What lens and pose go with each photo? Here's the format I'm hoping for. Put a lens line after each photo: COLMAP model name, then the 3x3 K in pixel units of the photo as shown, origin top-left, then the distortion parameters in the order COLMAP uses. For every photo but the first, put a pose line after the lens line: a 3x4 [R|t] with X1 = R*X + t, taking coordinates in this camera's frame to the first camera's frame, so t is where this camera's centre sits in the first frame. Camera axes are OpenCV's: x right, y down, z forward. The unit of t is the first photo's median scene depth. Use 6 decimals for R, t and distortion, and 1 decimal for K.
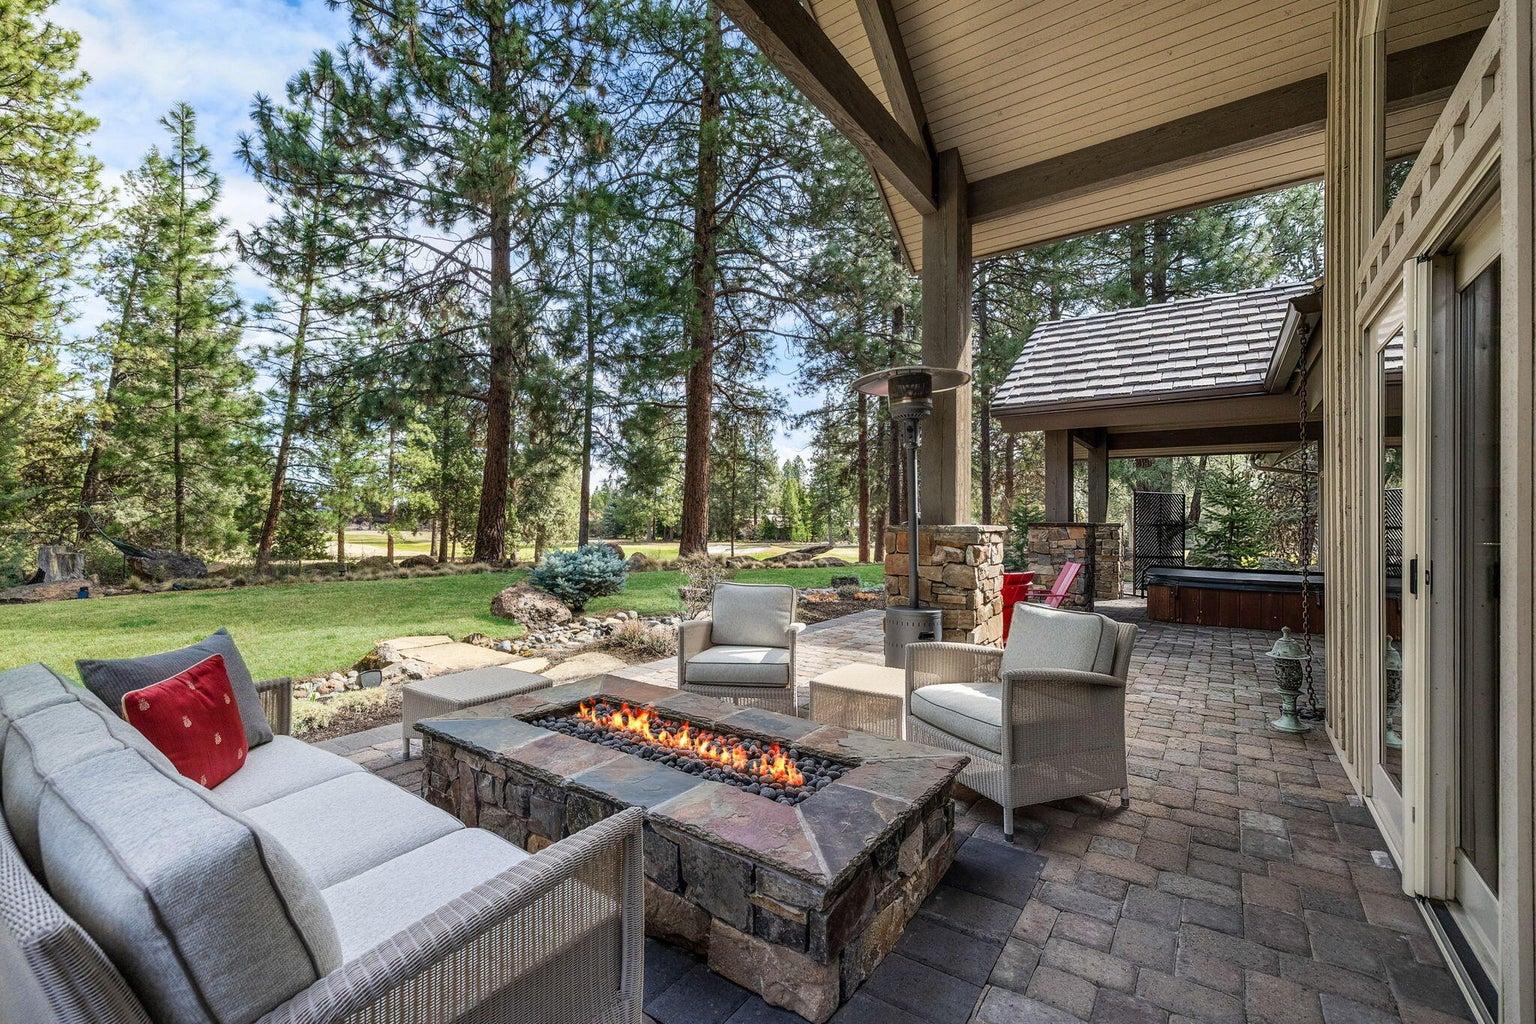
lens RADIAL K [[653.3, 0, 767.9], [0, 653.3, 519.6], [0, 0, 1]] dist [0.004456, 0.000198]
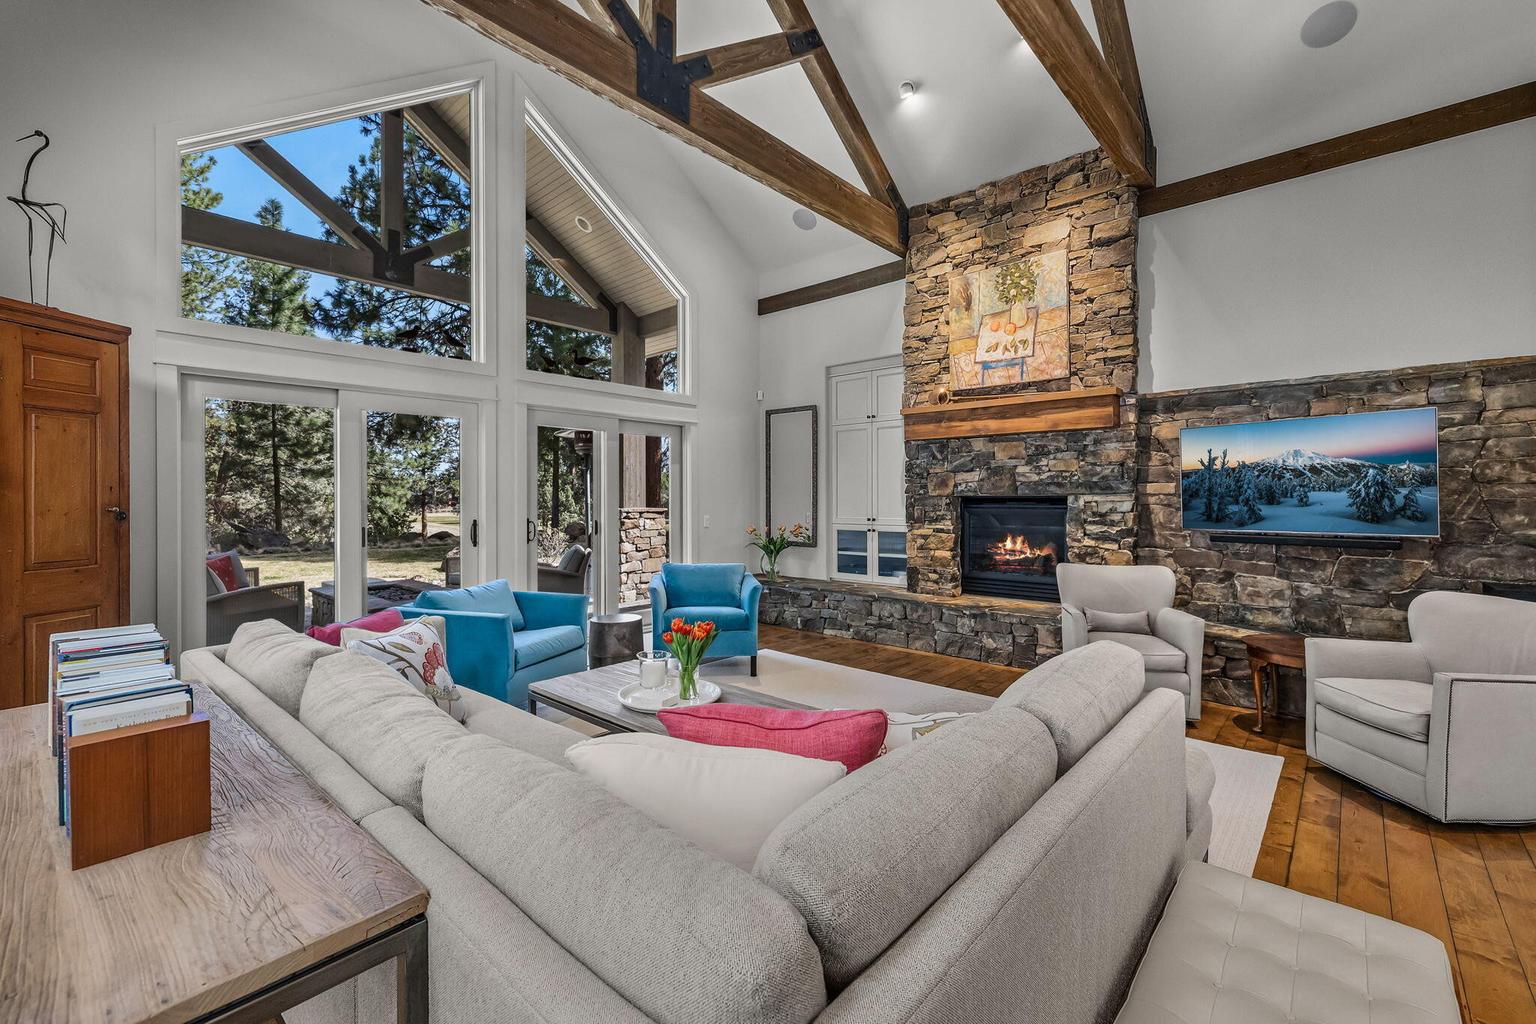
lens RADIAL K [[653.3, 0, 765.7], [0, 653.3, 506.0], [0, 0, 1]] dist [0.004456, 0.000198]
pose [[0.993061, -0.011838, -0.117002, 0.197804], [0.013332, 0.999839, 0.011994, -0.002811], [0.116841, -0.013470, 0.993059, -0.171437]]
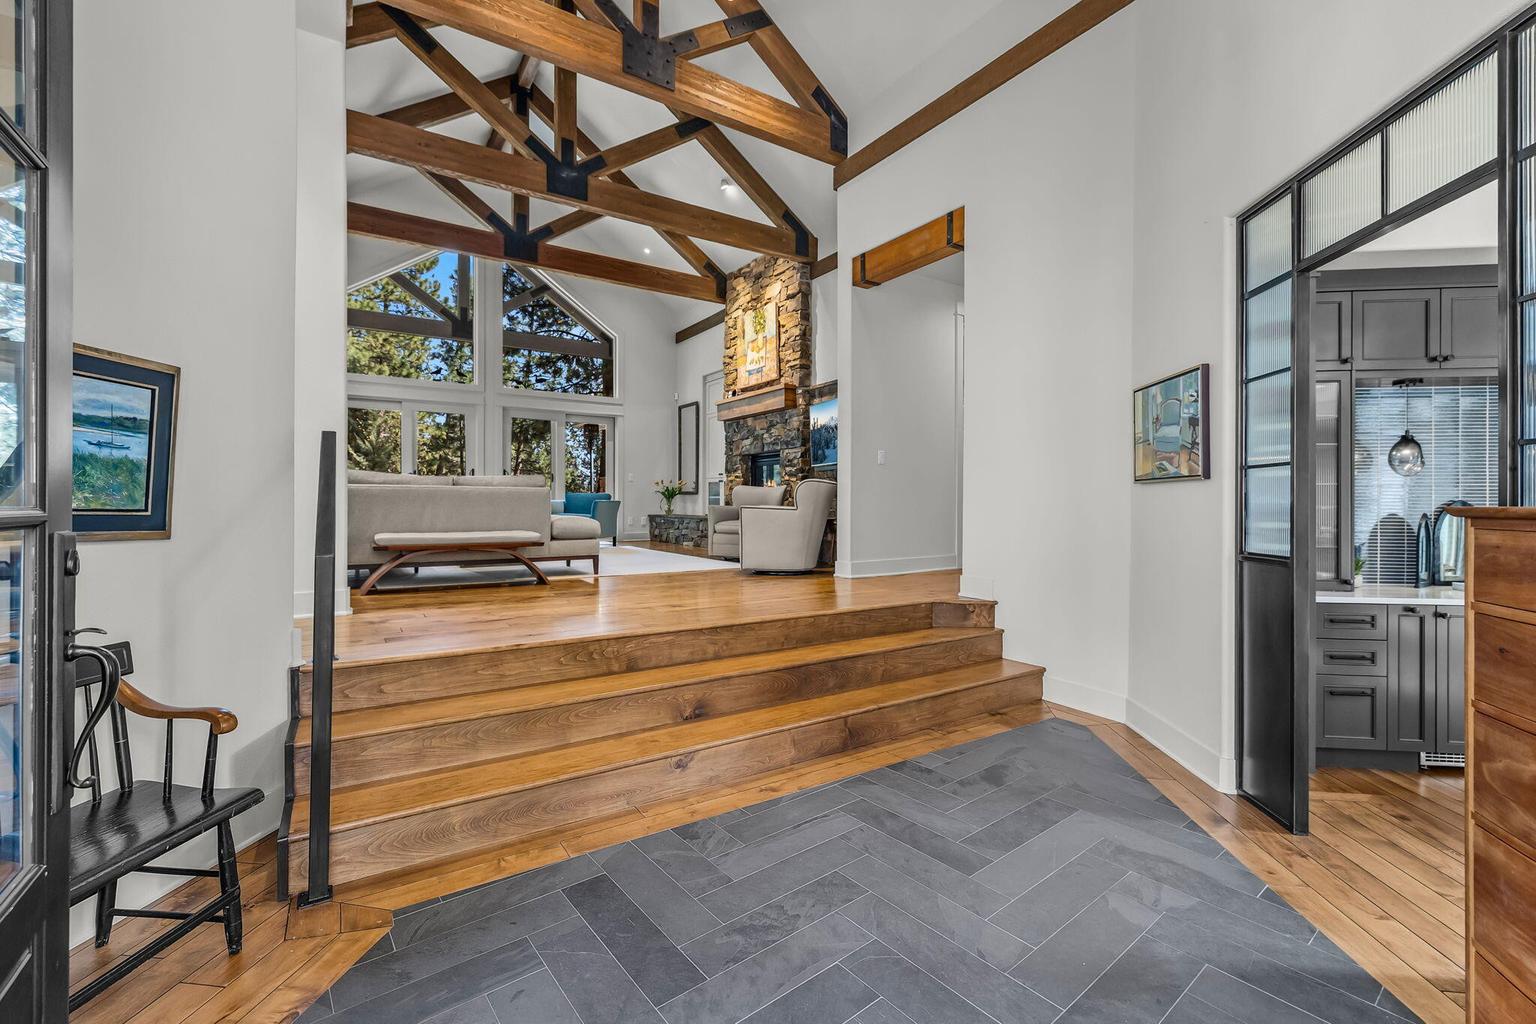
lens RADIAL K [[653.3, 0, 766.8], [0, 653.3, 507.4], [0, 0, 1]] dist [0.004456, 0.000198]
pose [[0.930190, -0.009035, -0.366967, 0.899292], [0.011741, 0.999918, 0.005142, 0.102466], [0.366891, -0.009092, 0.930220, -0.549598]]
